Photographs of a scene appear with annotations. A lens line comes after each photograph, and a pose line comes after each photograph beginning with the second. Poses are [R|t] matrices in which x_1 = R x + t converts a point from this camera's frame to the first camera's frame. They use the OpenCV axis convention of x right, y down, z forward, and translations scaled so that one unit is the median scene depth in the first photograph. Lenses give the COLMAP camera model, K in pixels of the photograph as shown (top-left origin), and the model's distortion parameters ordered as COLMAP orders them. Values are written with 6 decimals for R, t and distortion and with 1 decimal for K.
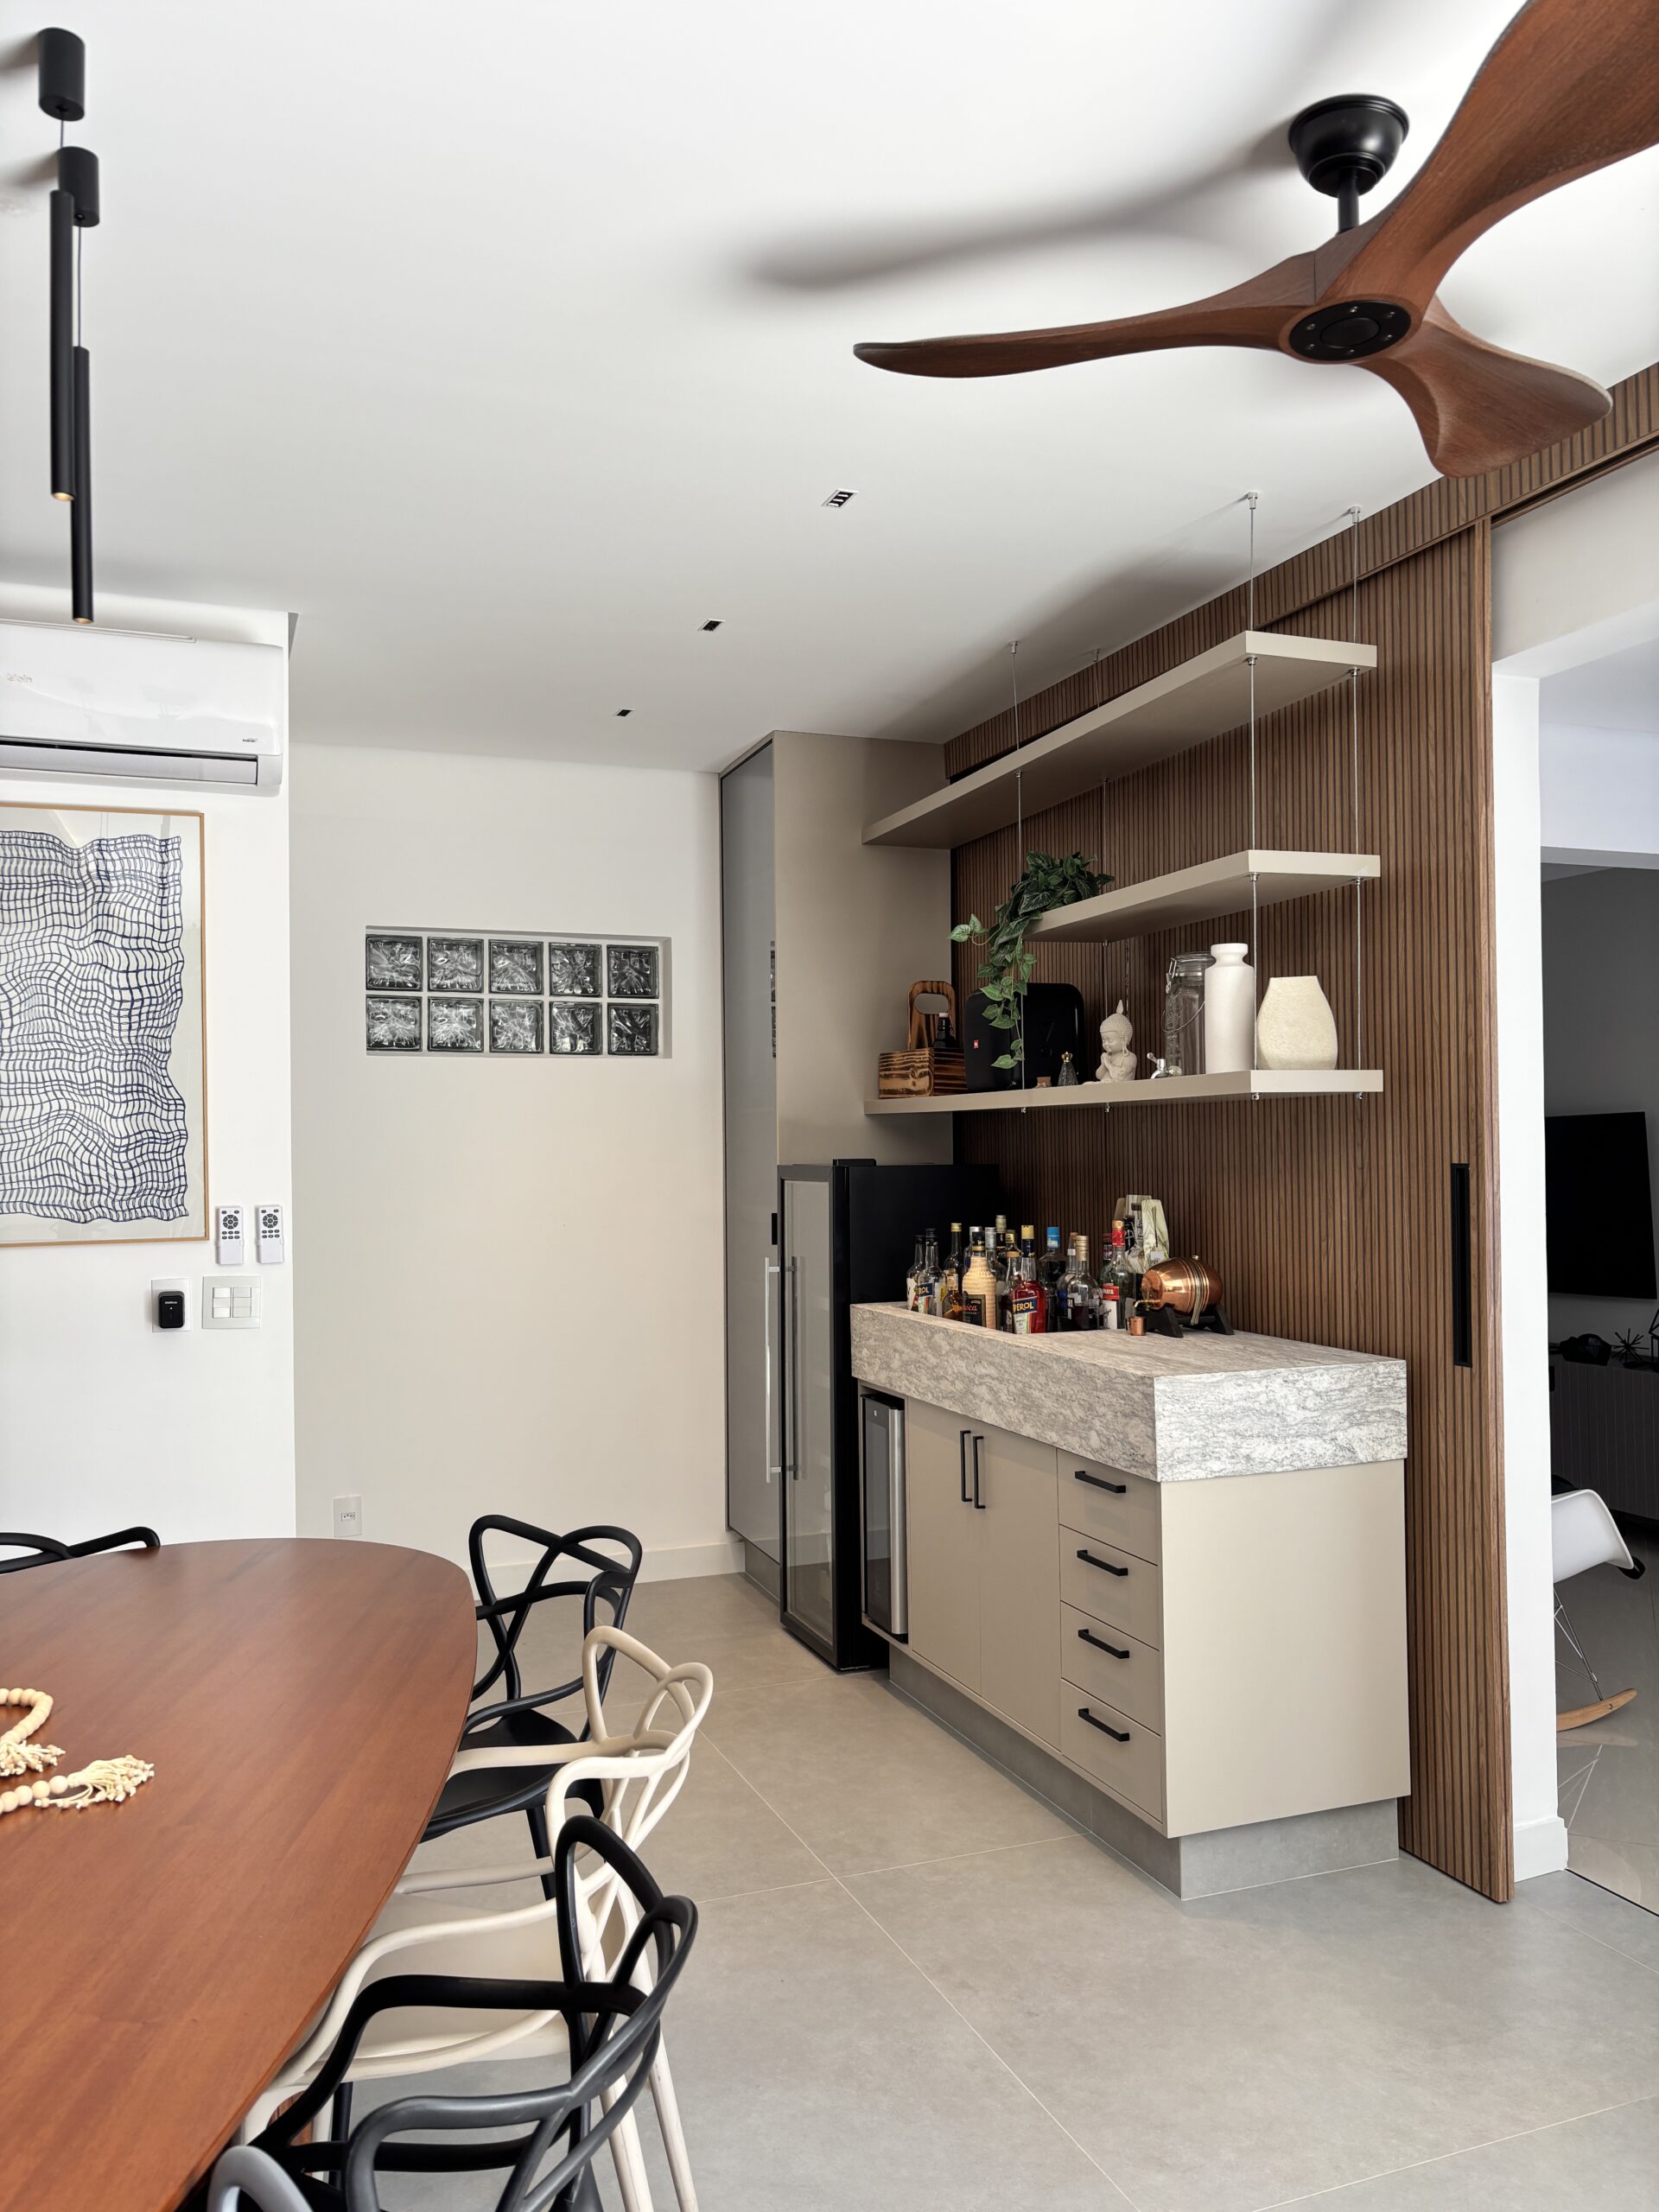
lens RADIAL K [[1671.3, 0, 807.5], [0, 1671.3, 1111.9], [0, 0, 1]] dist [0.053150, -0.068159]
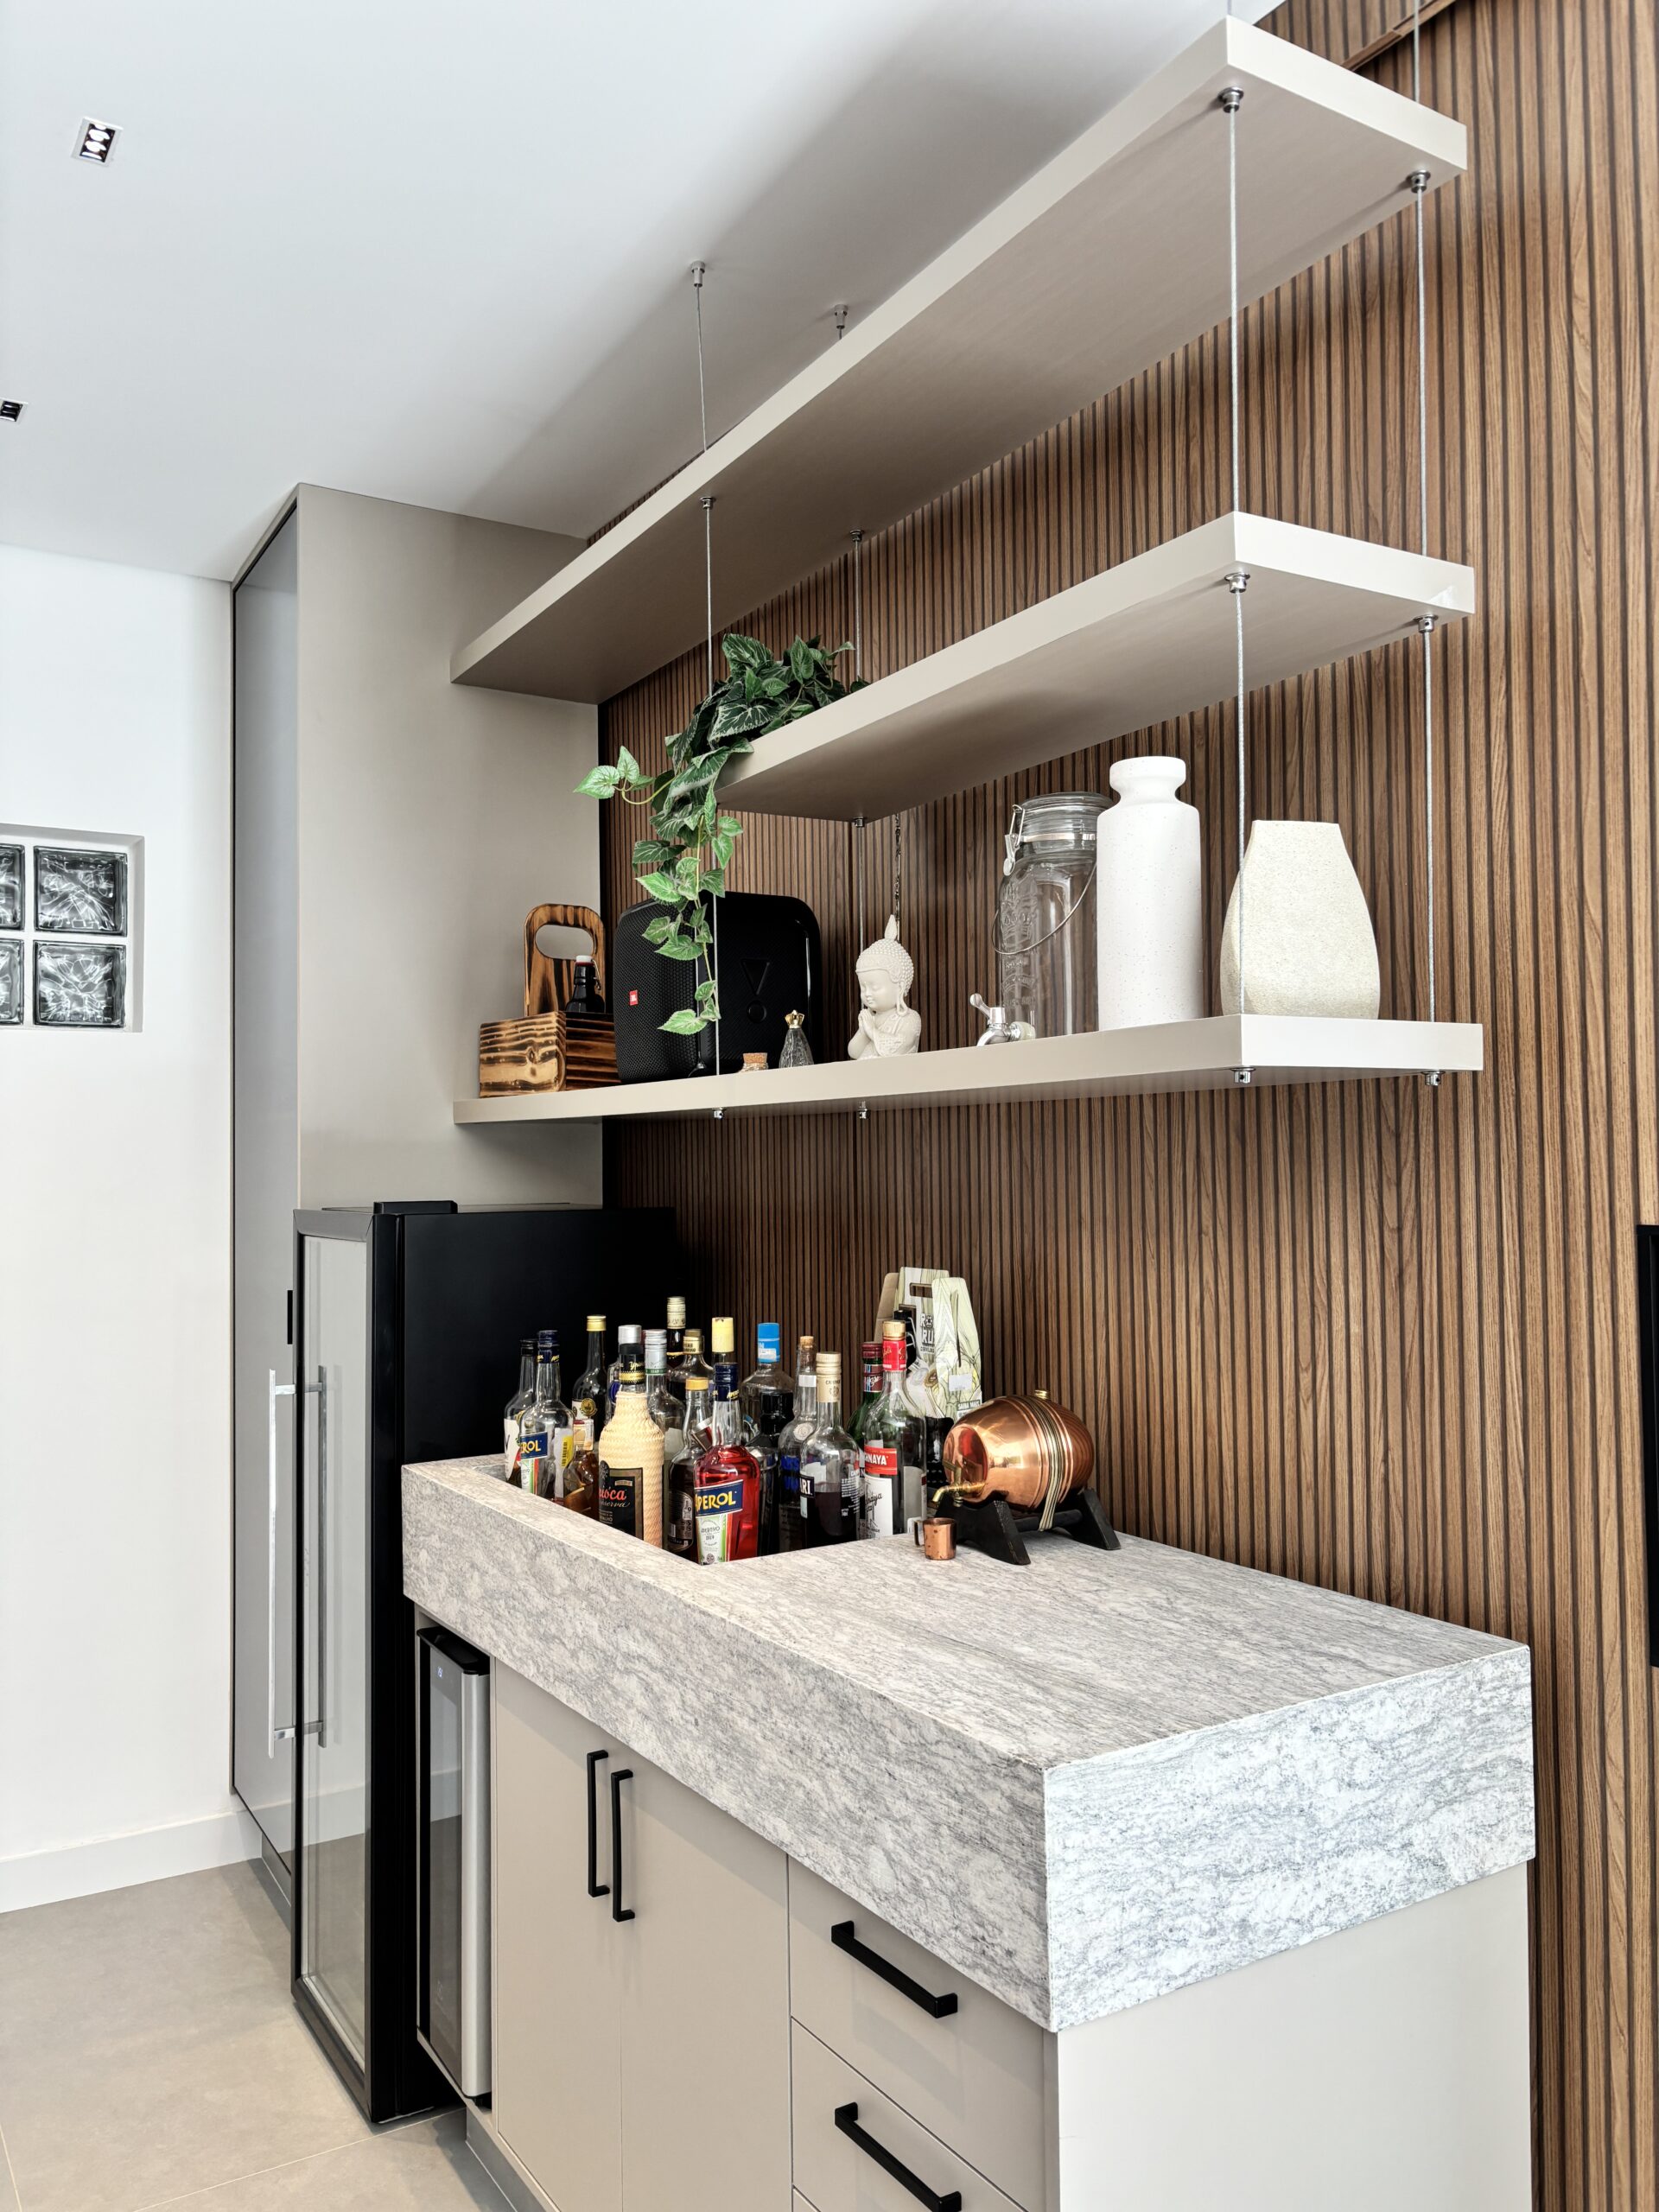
lens RADIAL K [[1671.3, 0, 832.7], [0, 1671.3, 1116.6], [0, 0, 1]] dist [0.053150, -0.068159]
pose [[0.979290, 0.005760, 0.202382, 0.066243], [-0.004186, 0.999958, -0.008206, 0.005088], [-0.202420, 0.007188, 0.979272, 0.543321]]
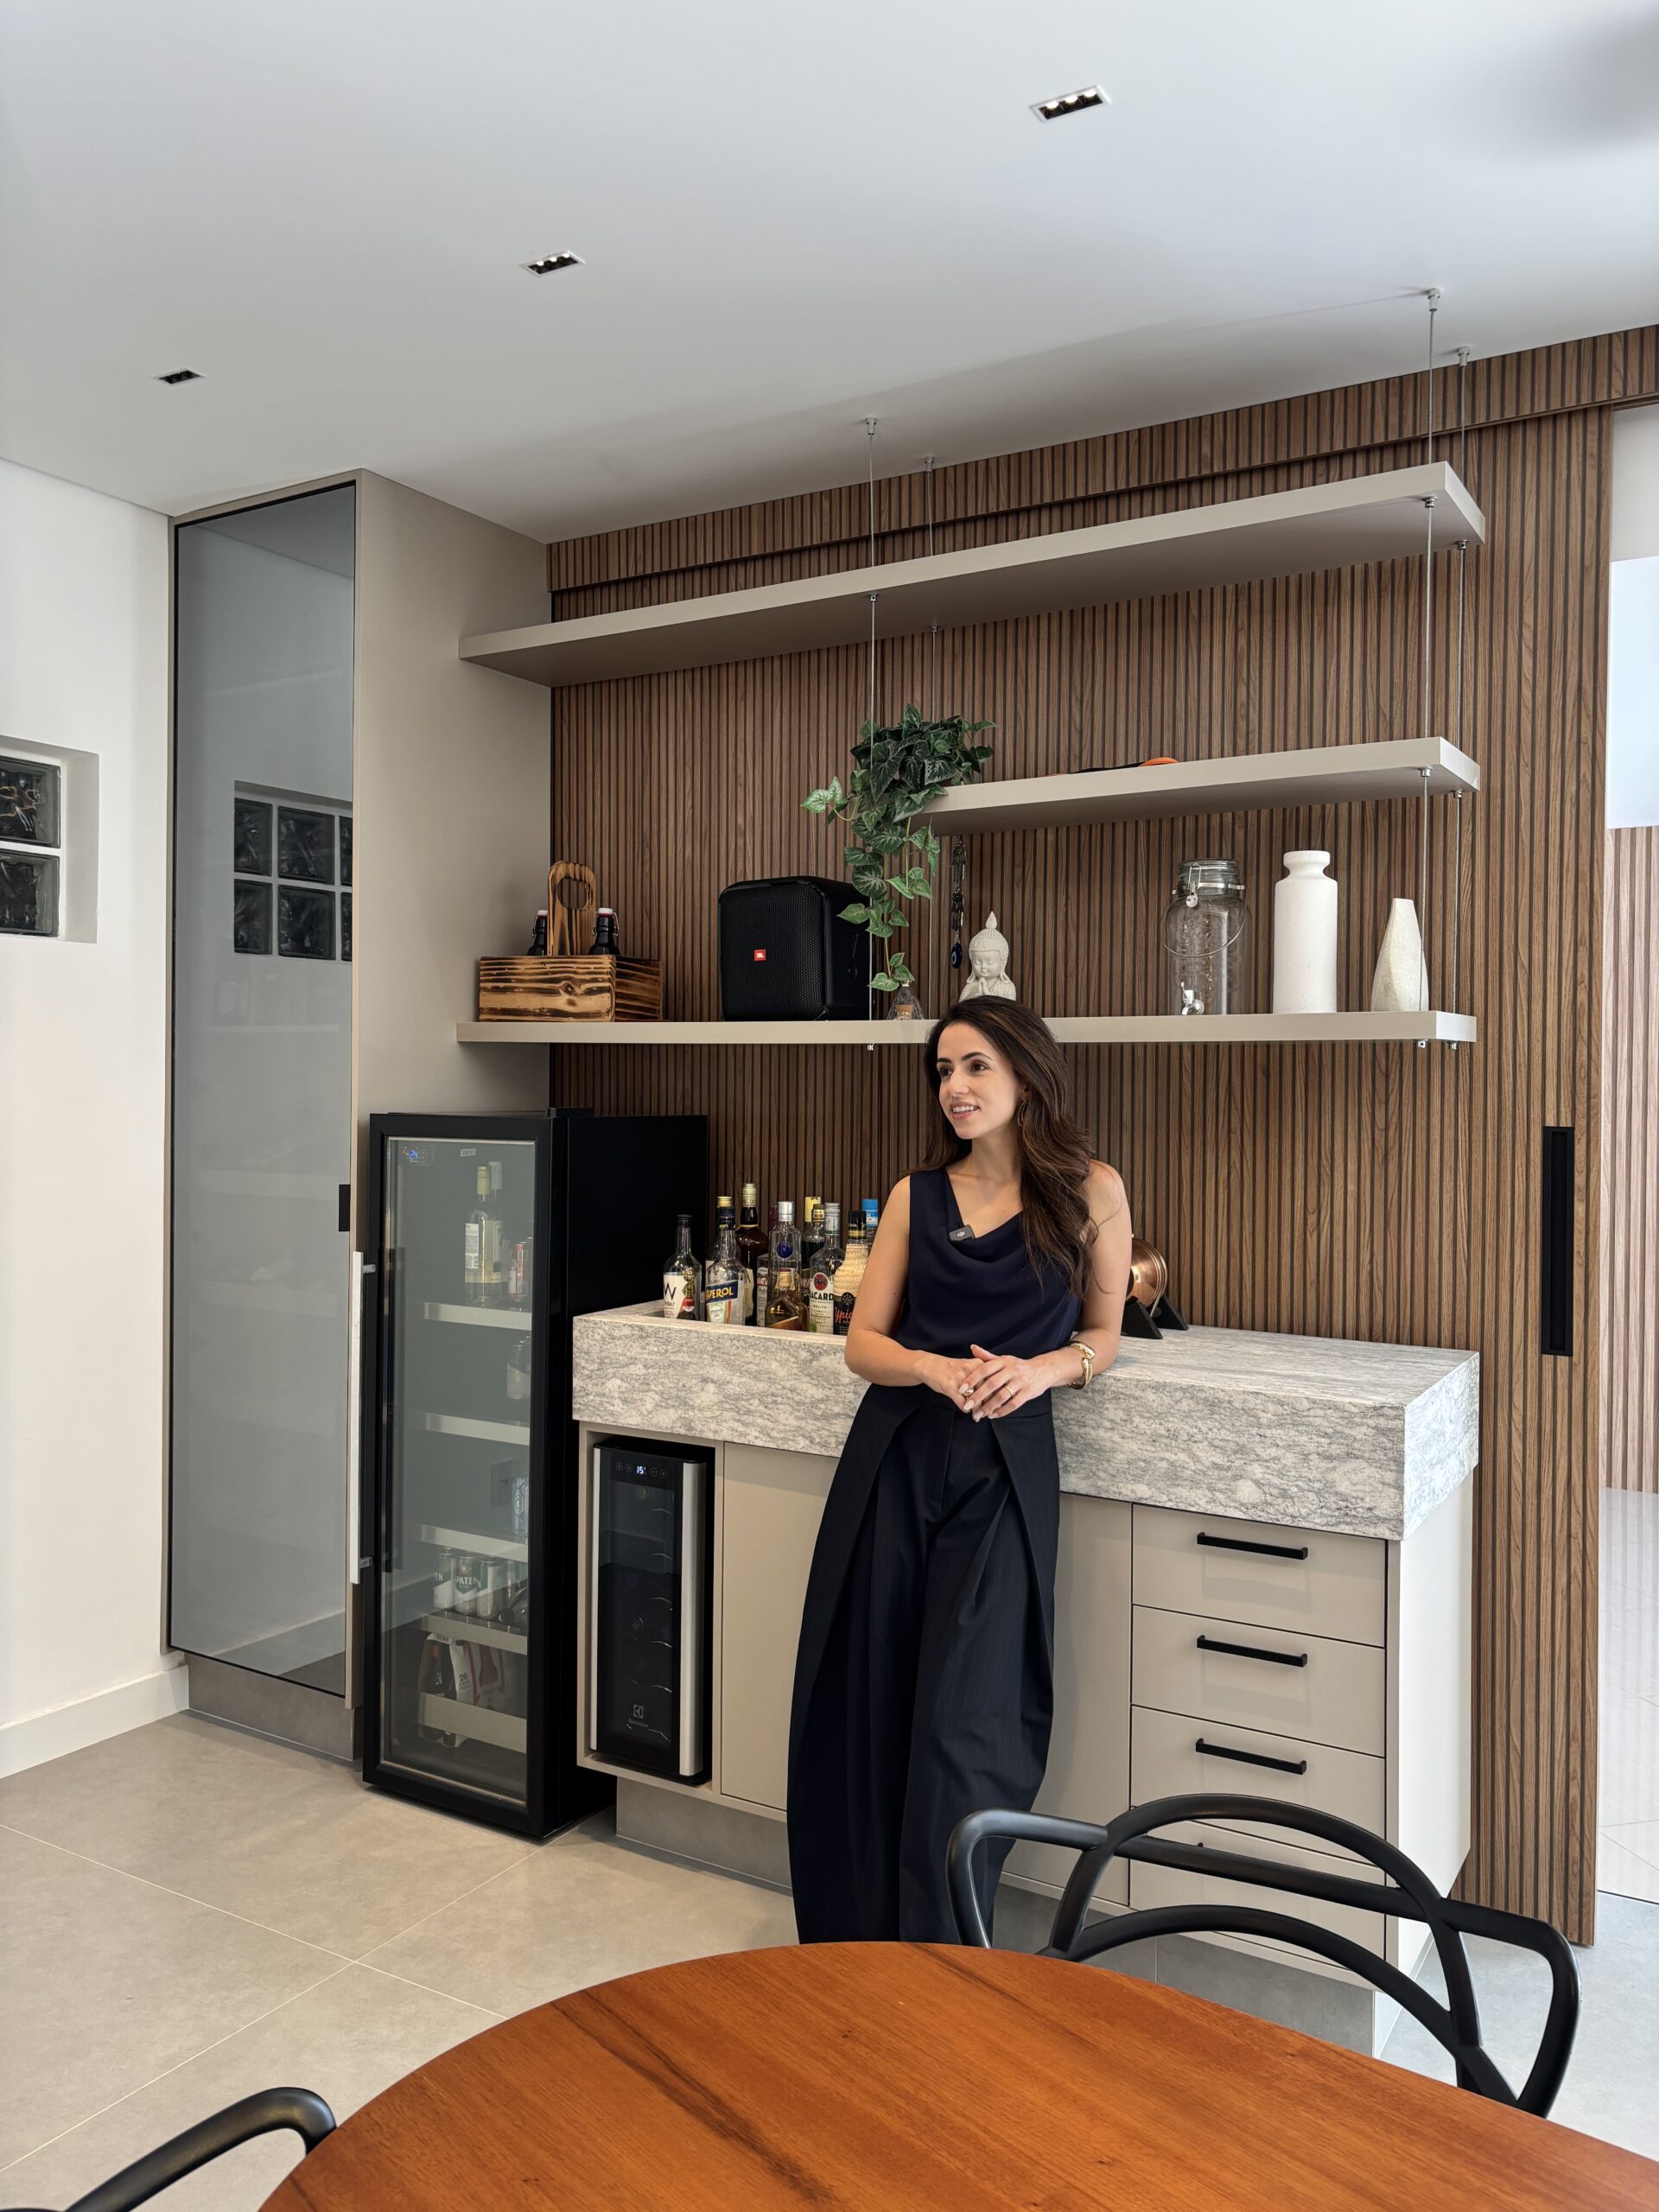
lens RADIAL K [[1671.3, 0, 818.6], [0, 1671.3, 1093.2], [0, 0, 1]] dist [0.053150, -0.068159]
pose [[0.779281, 0.011936, 0.626561, -0.429559], [-0.030819, 0.999339, 0.019295, 0.007293], [-0.625917, -0.034346, 0.779133, 0.506491]]
